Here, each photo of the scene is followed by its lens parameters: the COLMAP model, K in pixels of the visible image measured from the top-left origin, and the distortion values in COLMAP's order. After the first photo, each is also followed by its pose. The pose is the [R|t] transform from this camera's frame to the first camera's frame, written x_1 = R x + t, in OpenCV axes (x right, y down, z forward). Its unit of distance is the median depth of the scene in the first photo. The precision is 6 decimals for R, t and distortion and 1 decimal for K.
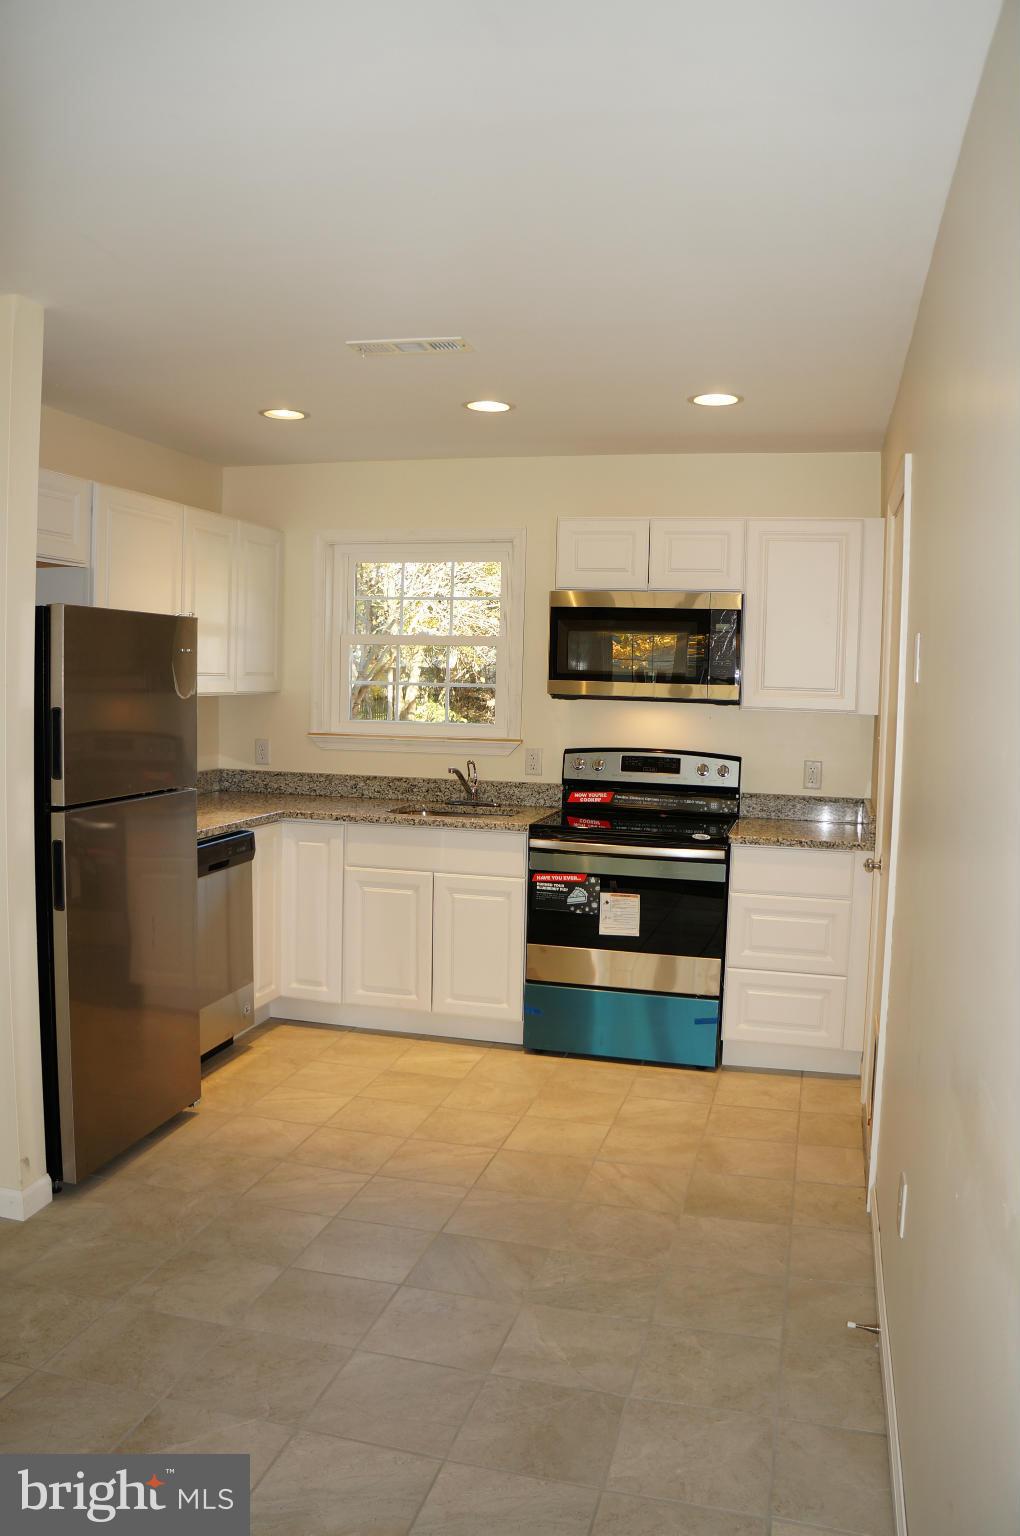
lens RADIAL K [[1193.8, 0, 510.0], [0, 1193.8, 768.0], [0, 0, 1]] dist [-0.134267, 0.001519]
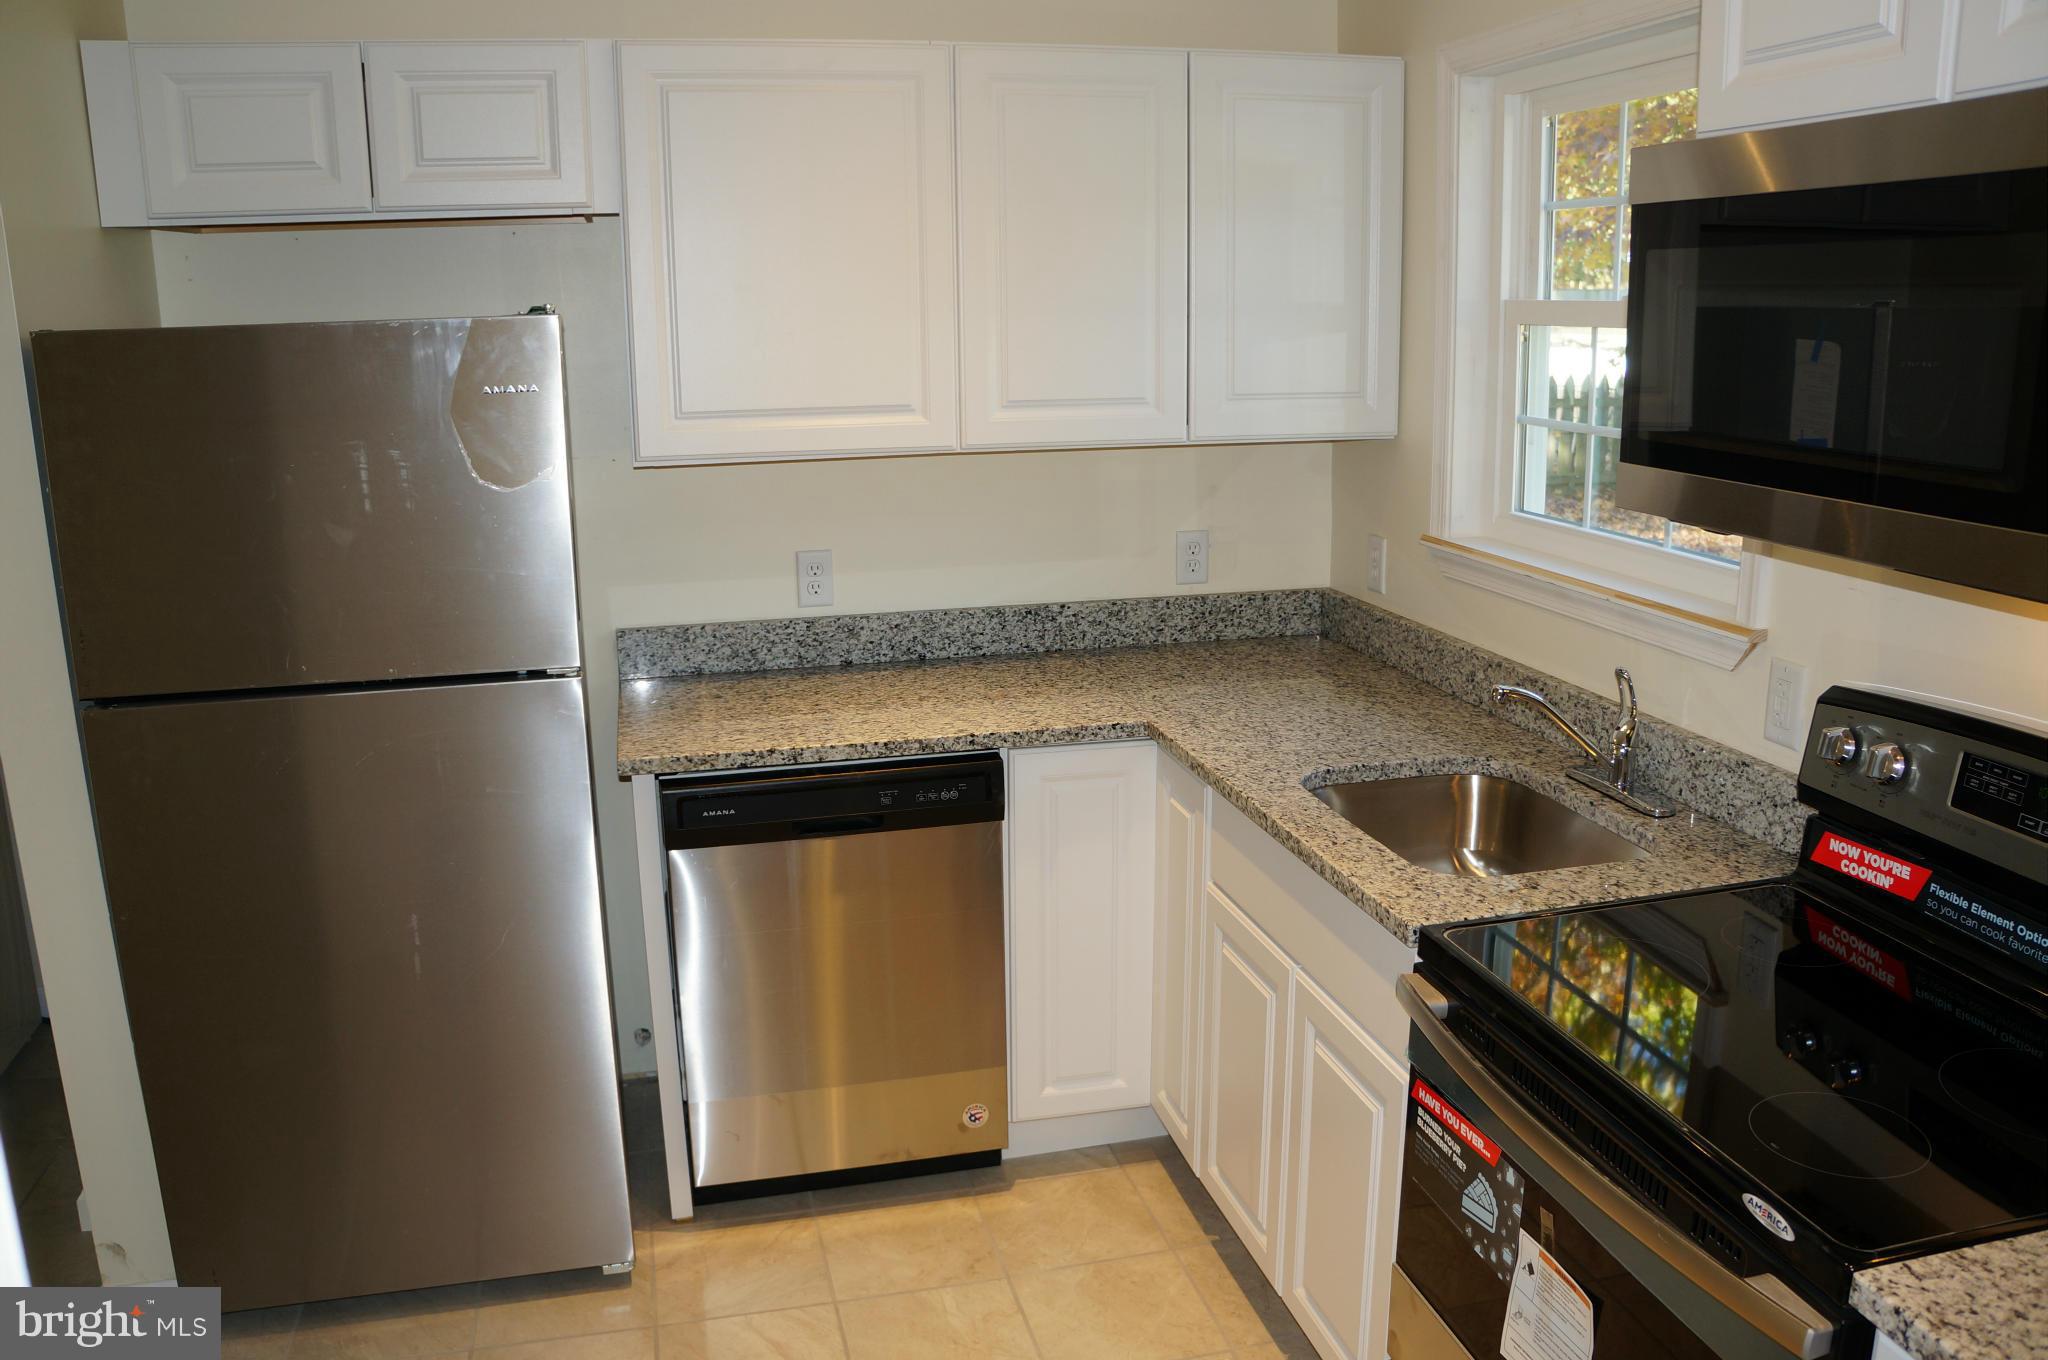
lens RADIAL K [[1591.7, 0, 1026.5], [0, 1591.7, 723.0], [0, 0, 1]] dist [-0.134267, 0.001519]
pose [[0.482780, 0.191816, -0.854477, 0.292683], [-0.042414, 0.979694, 0.195962, -0.076956], [0.874714, -0.058365, 0.481112, 0.676023]]
